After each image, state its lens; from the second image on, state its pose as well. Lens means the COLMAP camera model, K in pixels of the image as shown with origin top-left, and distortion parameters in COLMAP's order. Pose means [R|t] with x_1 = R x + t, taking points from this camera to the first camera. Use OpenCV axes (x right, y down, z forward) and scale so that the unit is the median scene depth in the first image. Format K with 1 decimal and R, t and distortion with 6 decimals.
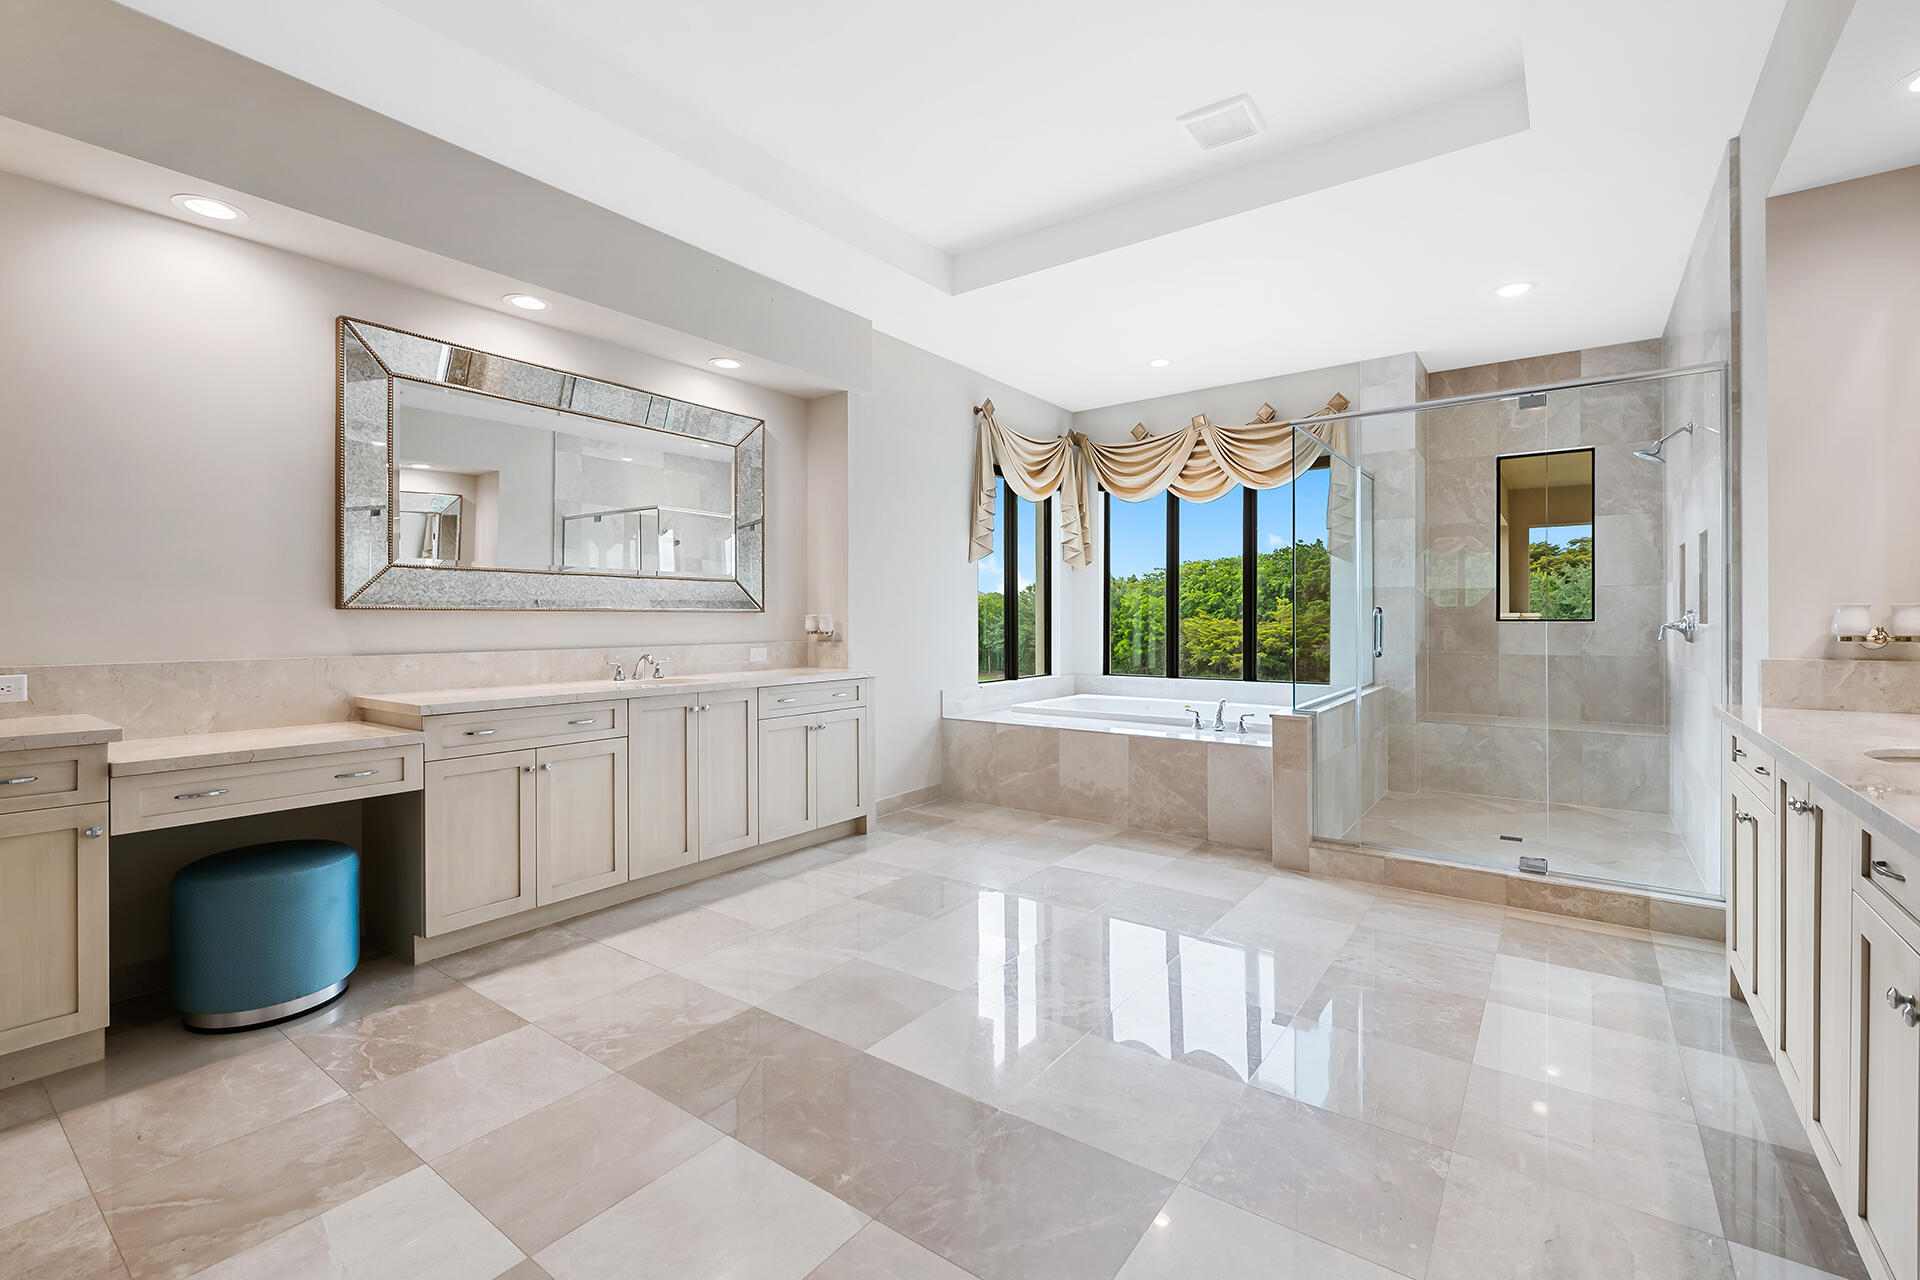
lens RADIAL K [[822.9, 0, 954.8], [0, 822.9, 628.0], [0, 0, 1]] dist [0.007400, -0.000646]
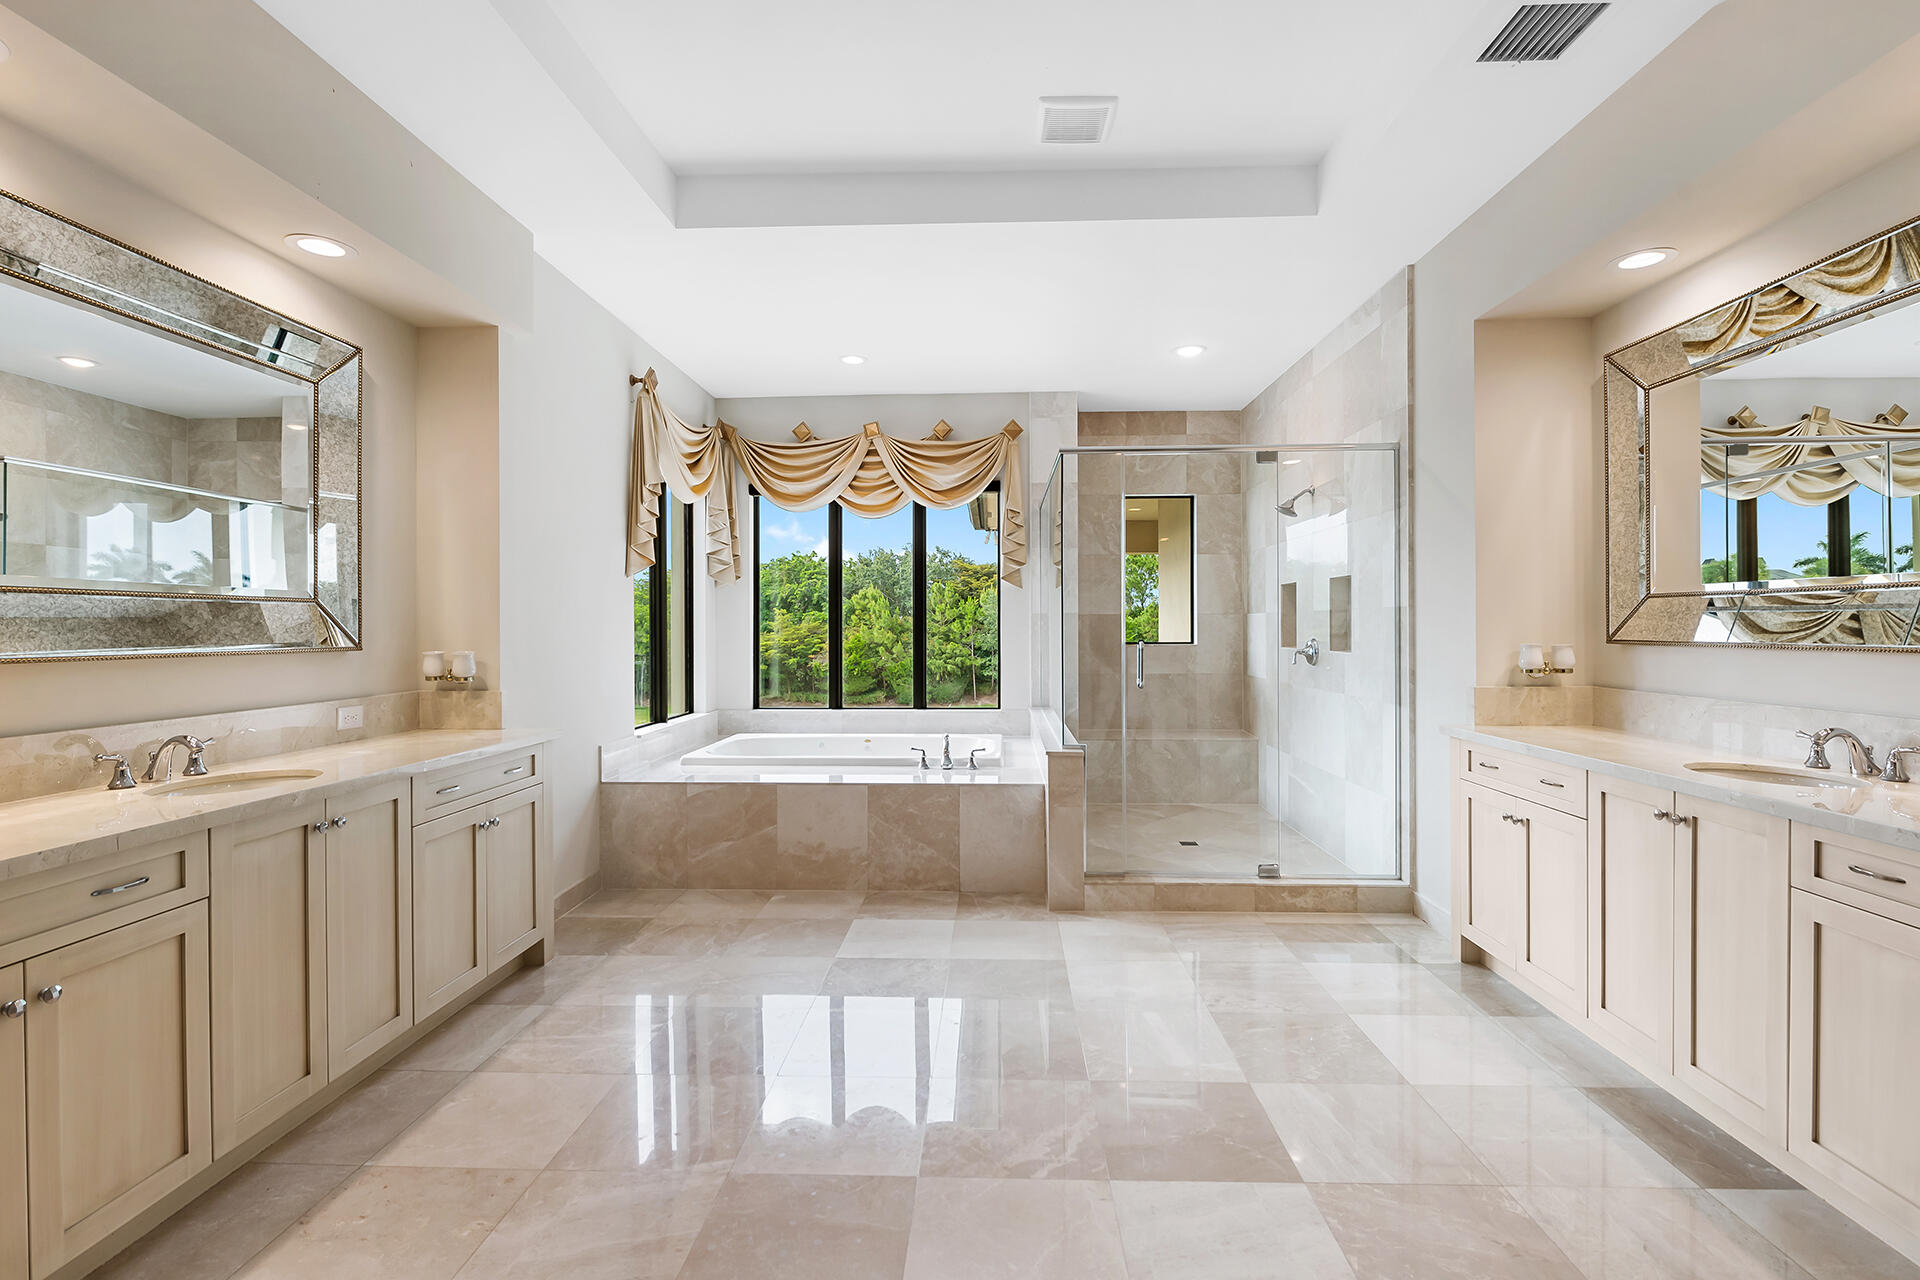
lens RADIAL K [[877.0, 0, 962.2], [0, 877.0, 635.4], [0, 0, 1]] dist [0.004901, -0.004210]
pose [[0.829978, -0.006939, 0.557753, -0.218368], [0.009303, 0.999956, -0.001404, -0.024479], [-0.557718, 0.006354, 0.830006, 0.174365]]
